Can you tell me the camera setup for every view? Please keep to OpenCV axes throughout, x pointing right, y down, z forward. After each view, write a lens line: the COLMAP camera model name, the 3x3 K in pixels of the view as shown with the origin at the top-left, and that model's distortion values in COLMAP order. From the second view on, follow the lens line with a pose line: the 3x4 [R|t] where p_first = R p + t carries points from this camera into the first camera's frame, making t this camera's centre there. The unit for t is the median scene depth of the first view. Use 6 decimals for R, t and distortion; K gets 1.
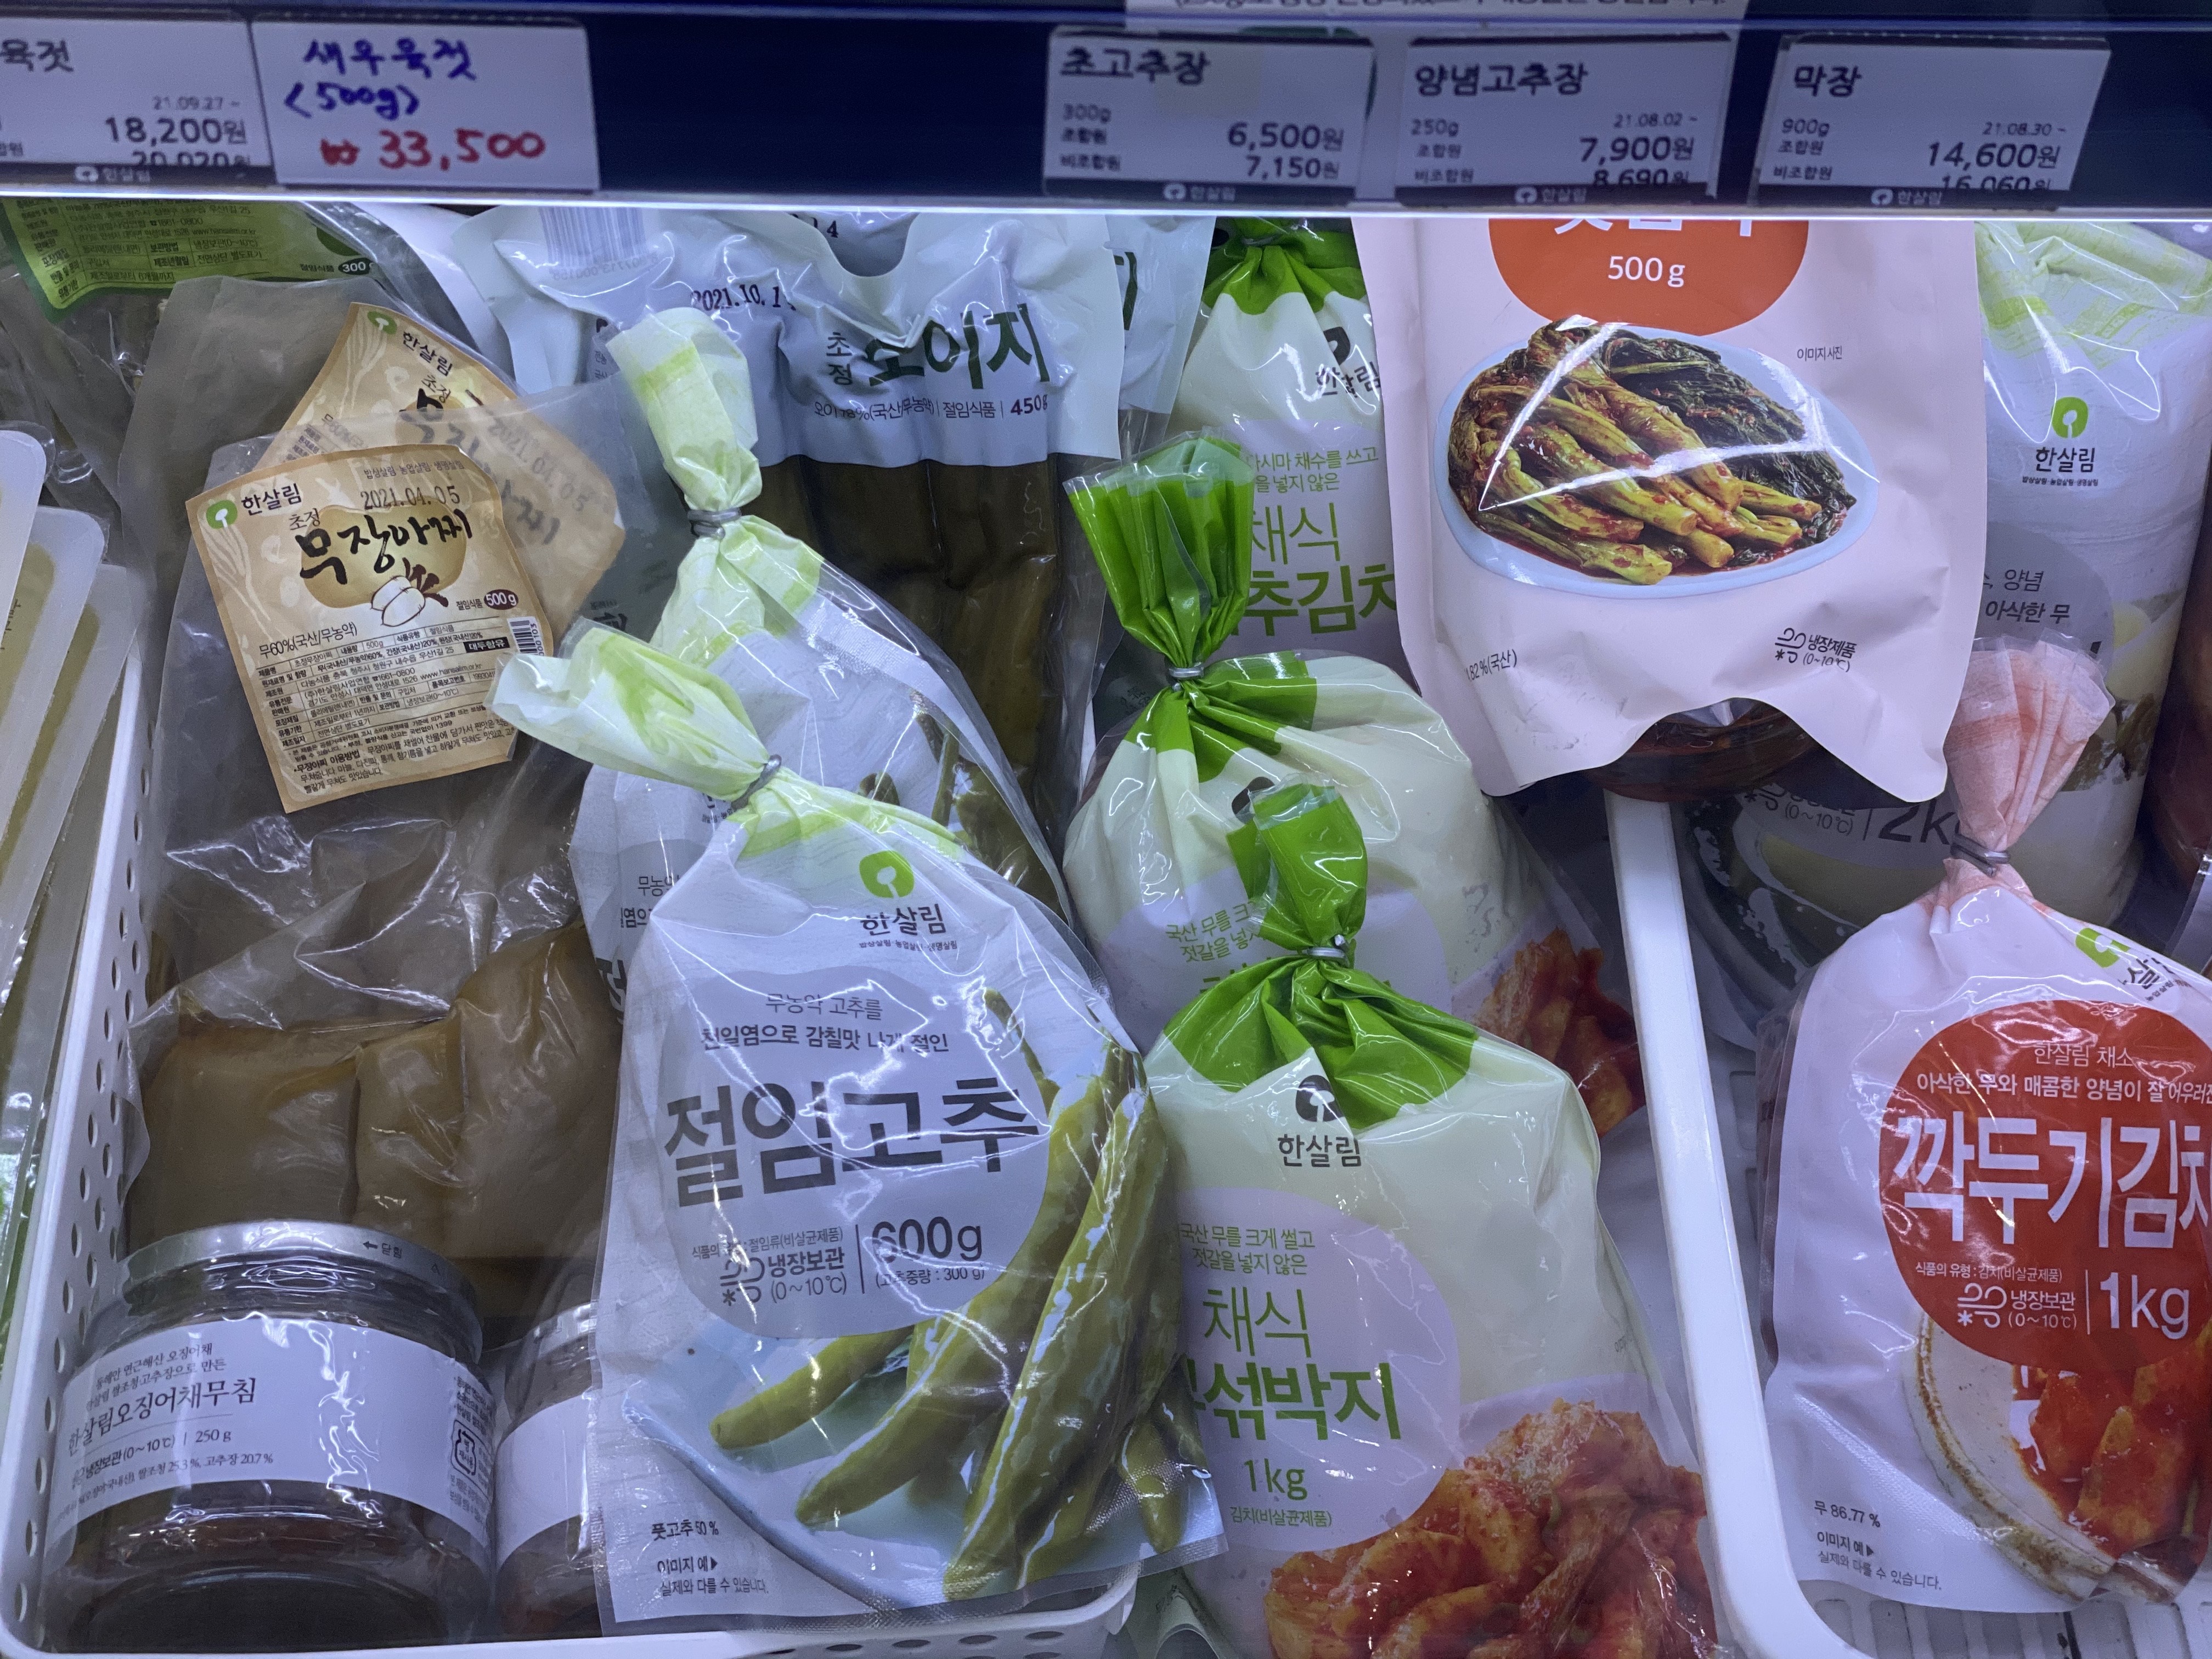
lens RADIAL K [[3346.3, 0, 1106.2], [0, 3346.3, 841.2], [0, 0, 1]] dist [0.082315, 0.000000]
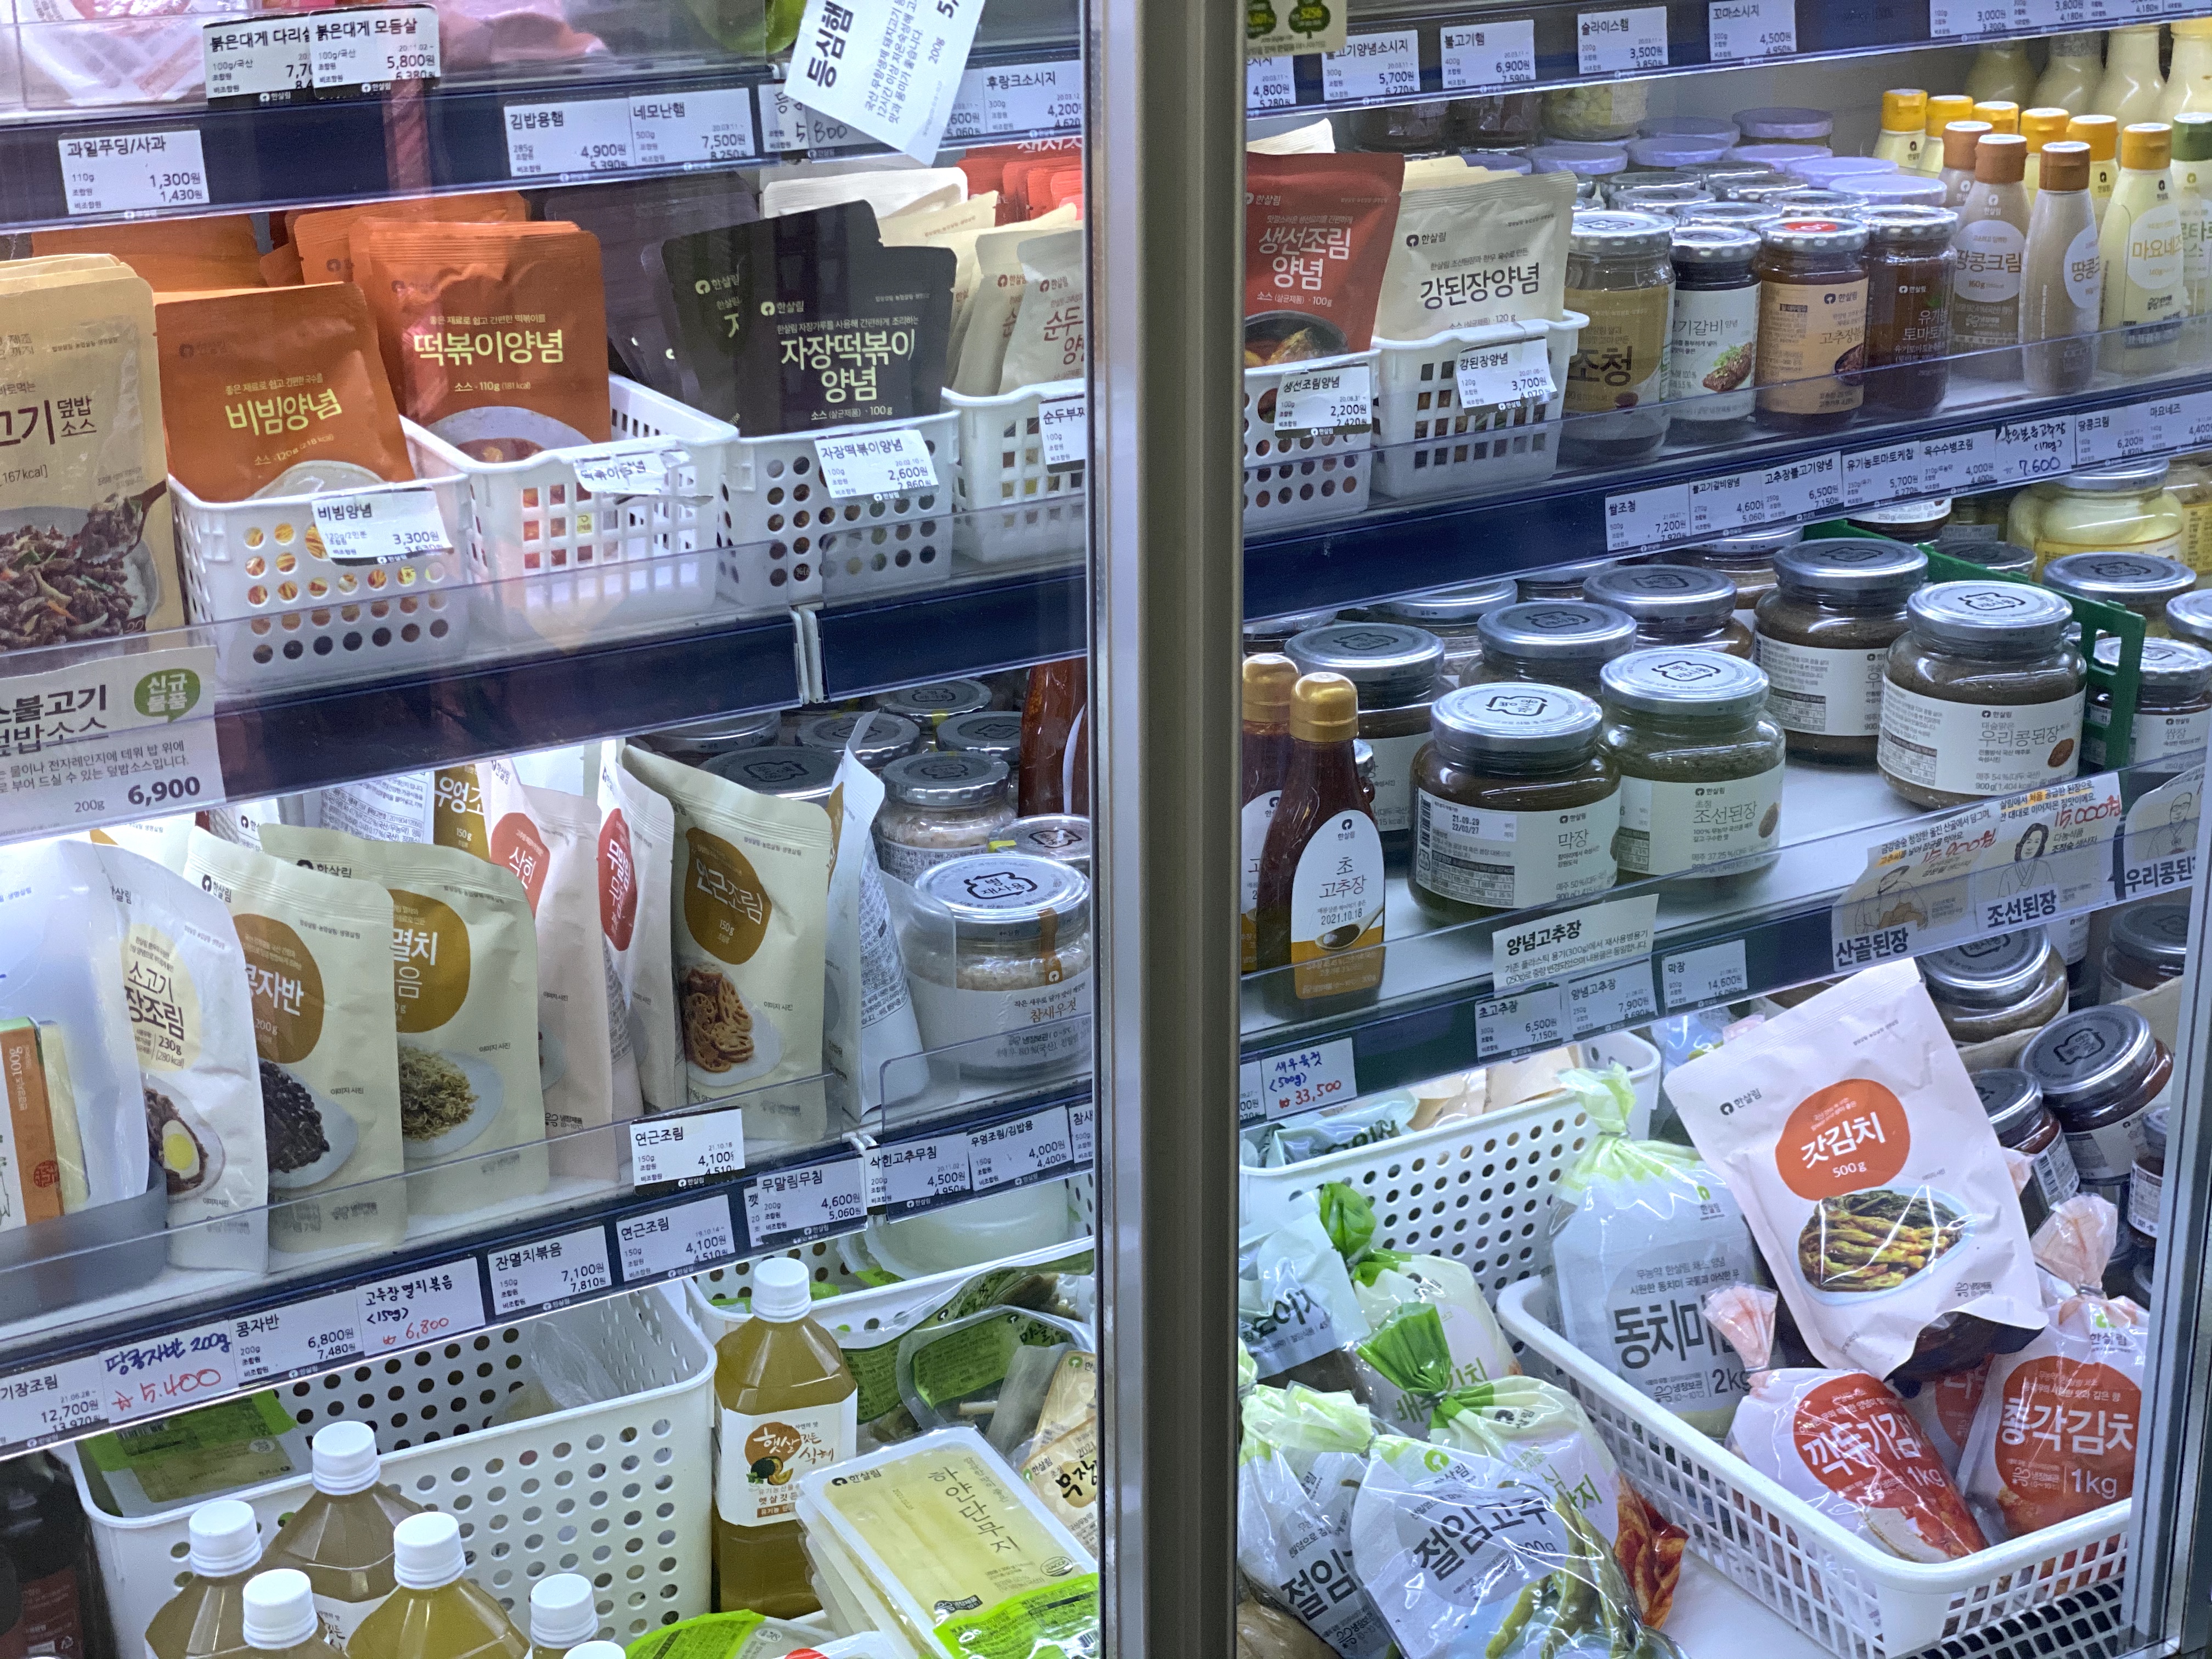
lens RADIAL K [[3346.3, 0, 1103.0], [0, 3346.3, 829.0], [0, 0, 1]] dist [0.082315, 0.000000]
pose [[0.876235, -0.212792, 0.432356, -1.096391], [0.424396, 0.765759, -0.483220, 0.666597], [-0.228256, 0.606904, 0.761293, -0.931573]]
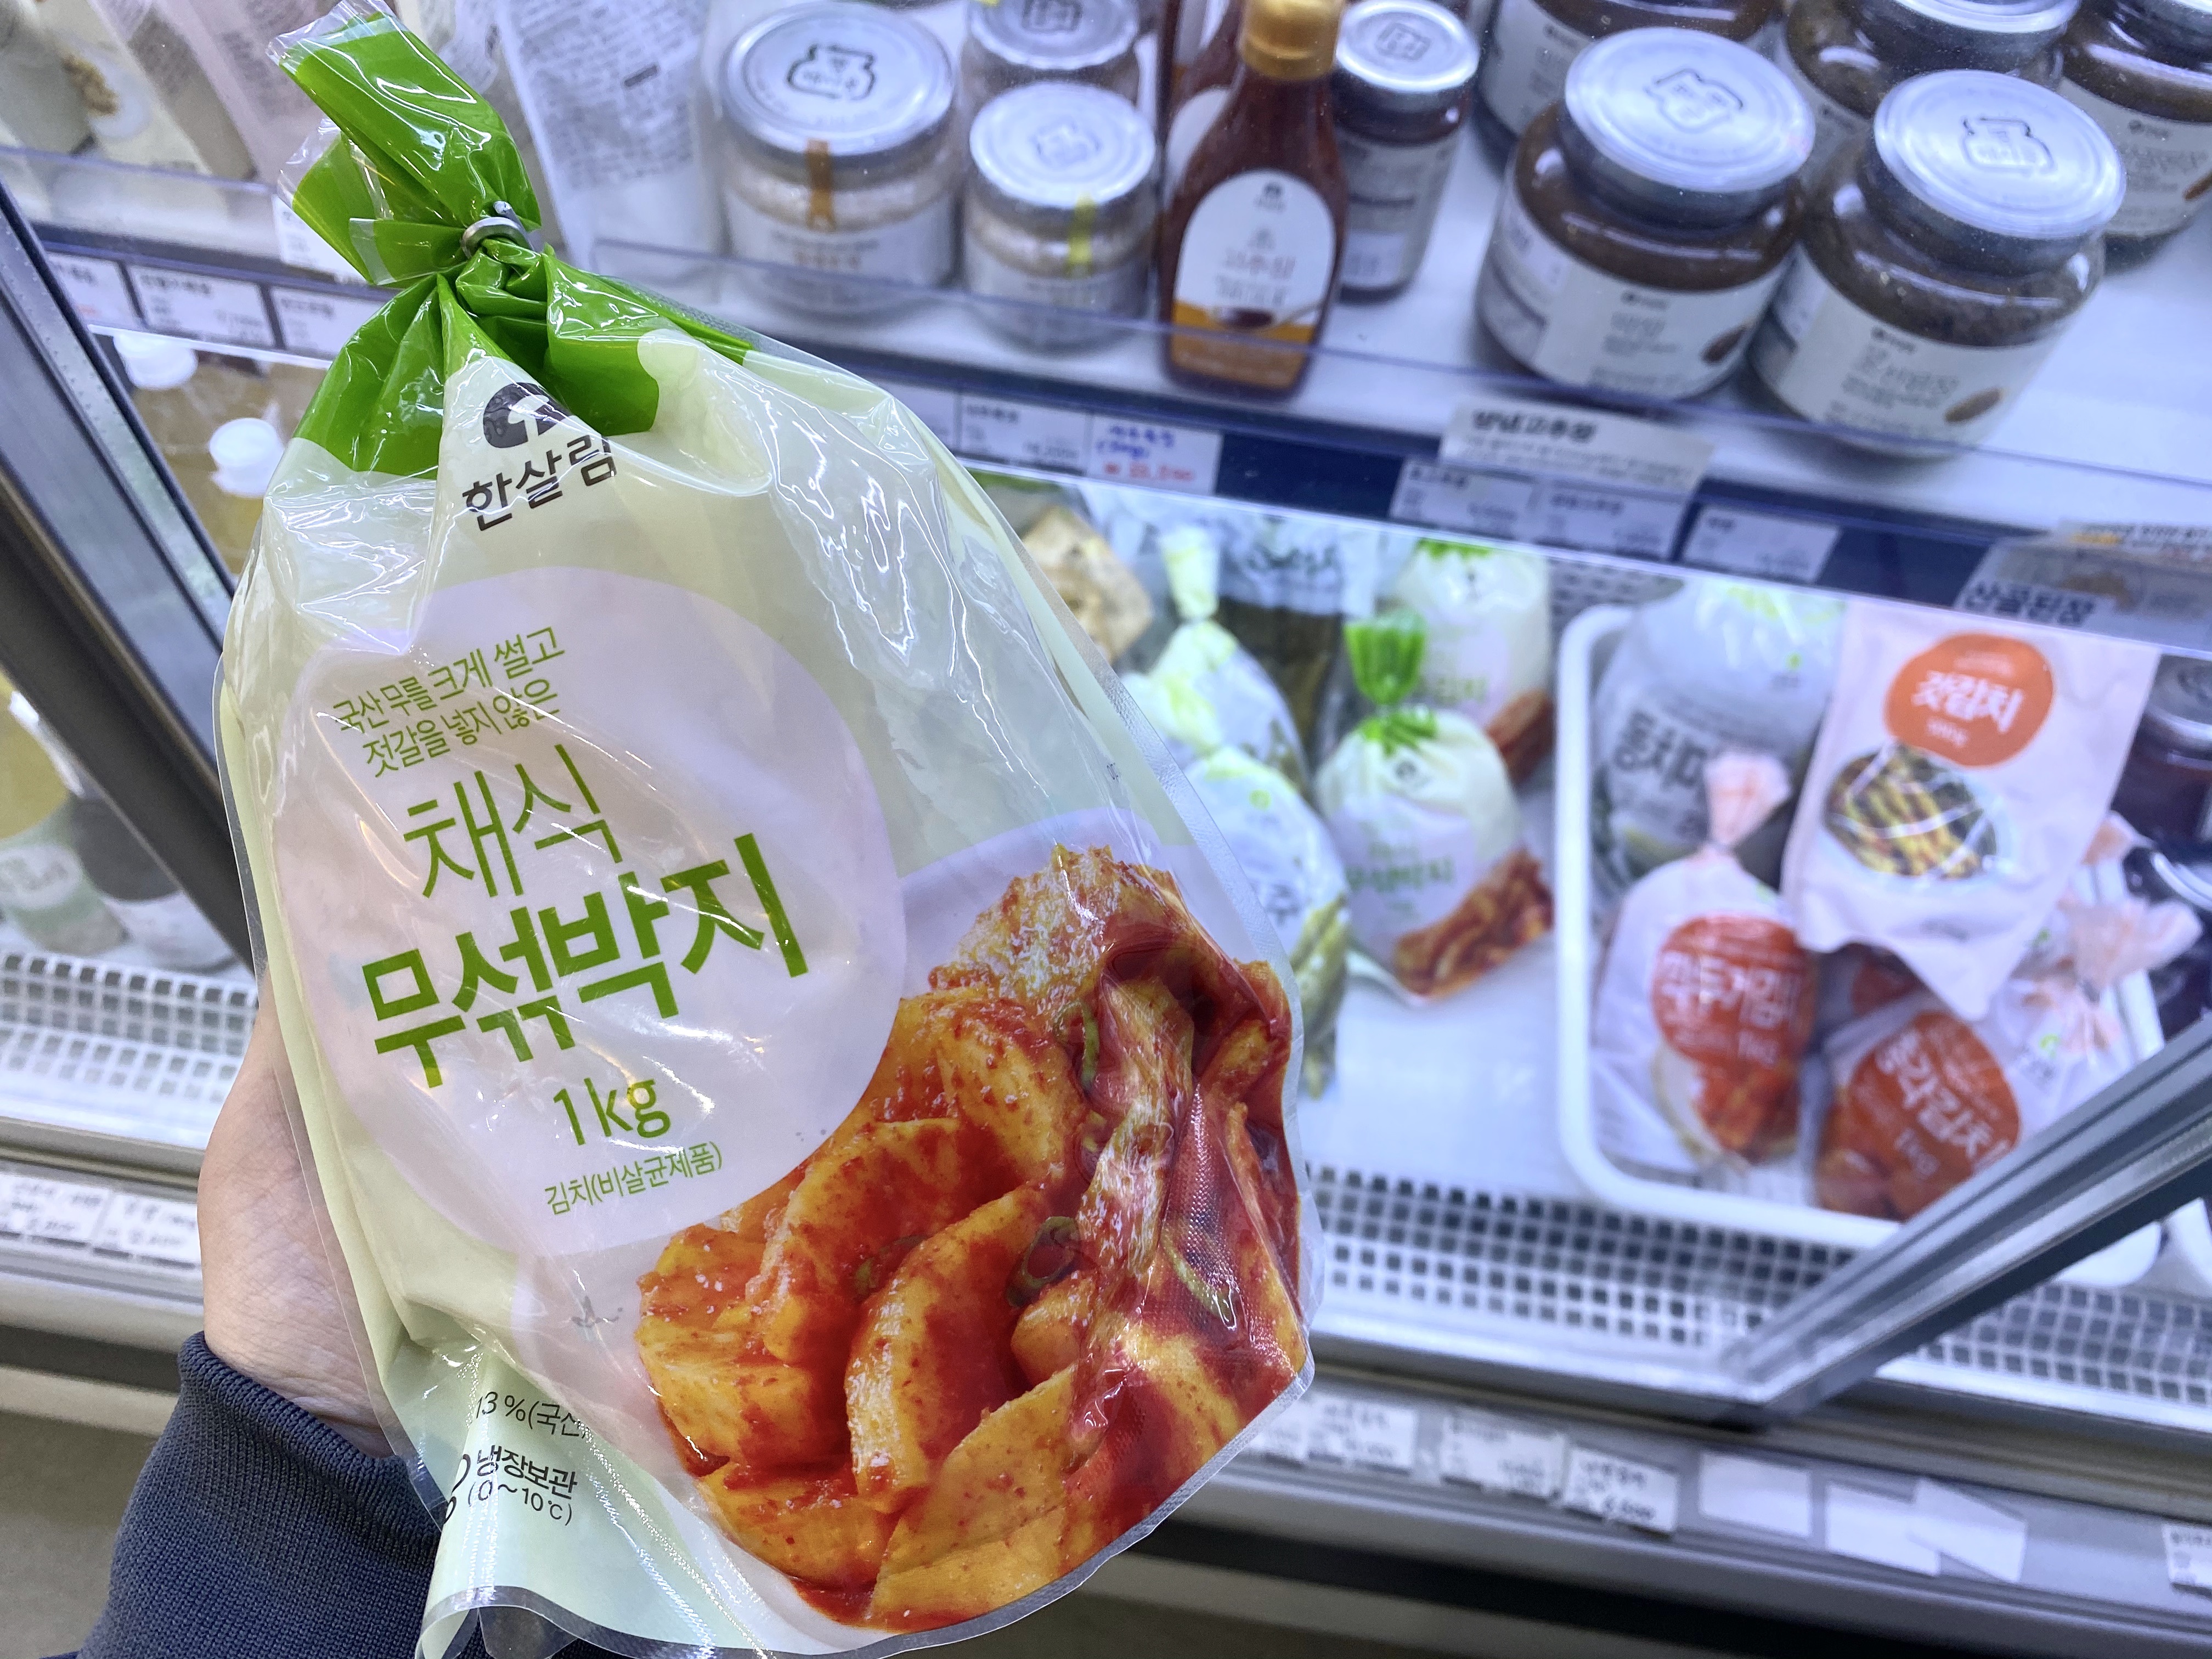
lens RADIAL K [[1659.1, 0, 1108.1], [0, 1659.1, 816.8], [0, 0, 1]] dist [-0.029558, -0.006371]
pose [[0.985457, 0.152322, -0.075315, -0.068557], [-0.149430, 0.987851, 0.042677, -0.001606], [0.080900, -0.030802, 0.996246, -0.155570]]
